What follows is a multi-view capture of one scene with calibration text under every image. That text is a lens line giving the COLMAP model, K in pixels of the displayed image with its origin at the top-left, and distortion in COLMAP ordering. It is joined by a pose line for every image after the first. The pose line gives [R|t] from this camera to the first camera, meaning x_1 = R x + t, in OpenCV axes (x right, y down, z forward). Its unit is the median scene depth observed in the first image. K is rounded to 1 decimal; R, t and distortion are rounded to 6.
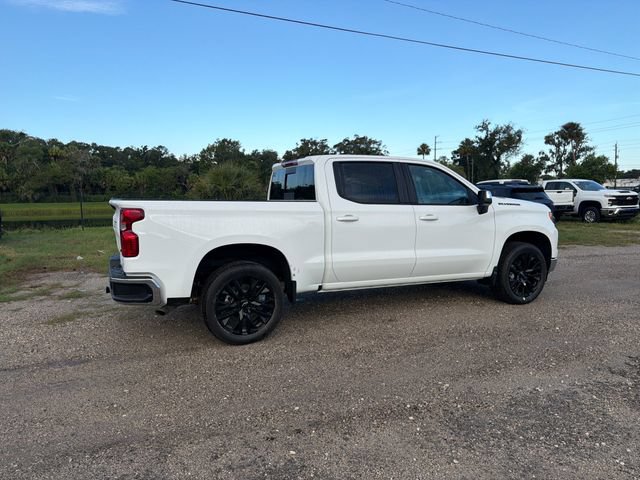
lens RADIAL K [[448.0, 0, 313.7], [0, 448.0, 243.3], [0, 0, 1]] dist [0.103120, -0.149032]
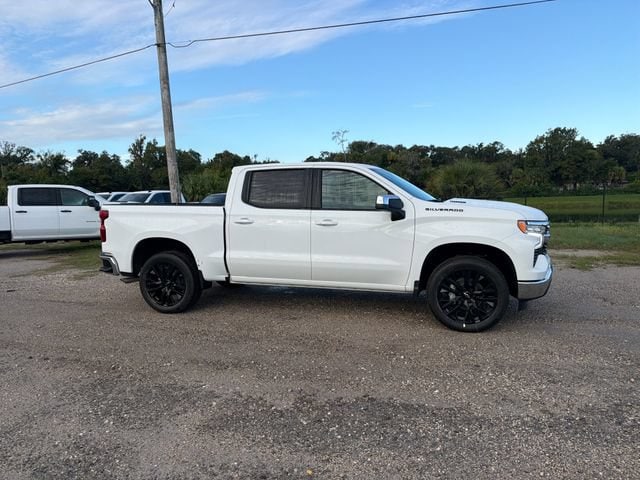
lens RADIAL K [[448.0, 0, 313.7], [0, 448.0, 243.3], [0, 0, 1]] dist [0.103120, -0.149032]
pose [[0.753272, 0.060004, -0.654966, 0.800721], [-0.055678, 0.998073, 0.027401, -0.033384], [0.655348, 0.015827, 0.755161, 0.210545]]
